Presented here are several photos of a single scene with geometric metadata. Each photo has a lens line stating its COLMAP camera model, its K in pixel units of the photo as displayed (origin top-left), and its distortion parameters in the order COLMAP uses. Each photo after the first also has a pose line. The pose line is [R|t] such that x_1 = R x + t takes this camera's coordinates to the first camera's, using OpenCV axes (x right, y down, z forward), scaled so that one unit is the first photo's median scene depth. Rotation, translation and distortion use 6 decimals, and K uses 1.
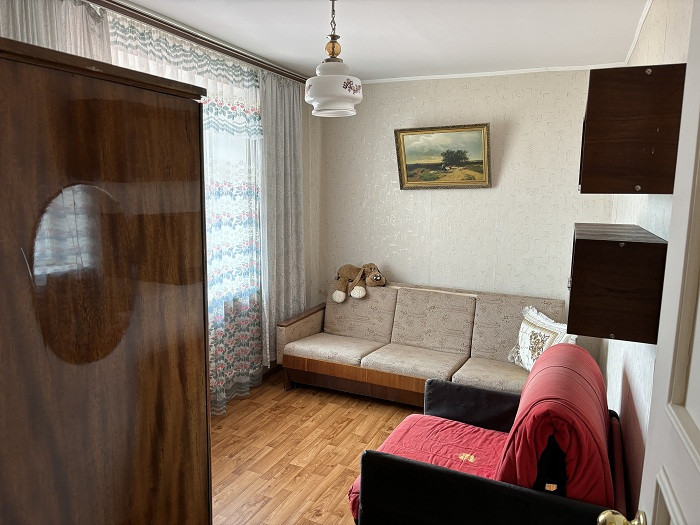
lens RADIAL K [[527.6, 0, 350.6], [0, 527.6, 262.7], [0, 0, 1]] dist [0.054363, -0.060998]
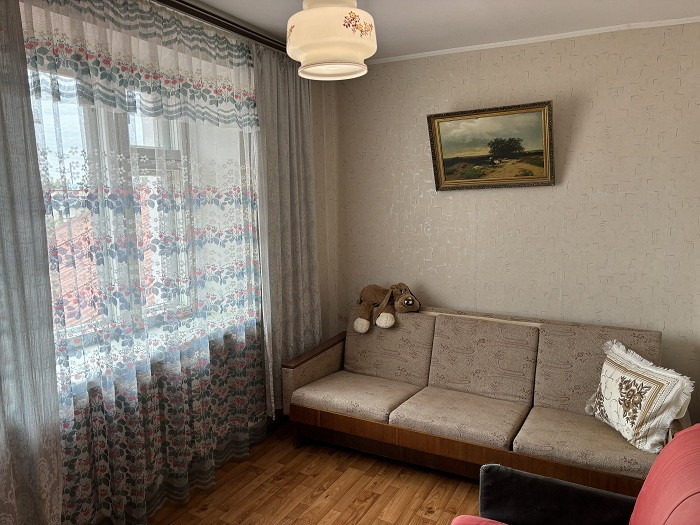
lens RADIAL K [[527.6, 0, 347.0], [0, 527.6, 263.5], [0, 0, 1]] dist [0.054363, -0.060998]
pose [[0.997313, -0.018548, -0.070878, 0.016172], [0.017895, 0.999792, -0.009835, -0.025738], [0.071046, 0.008540, 0.997436, 0.215045]]
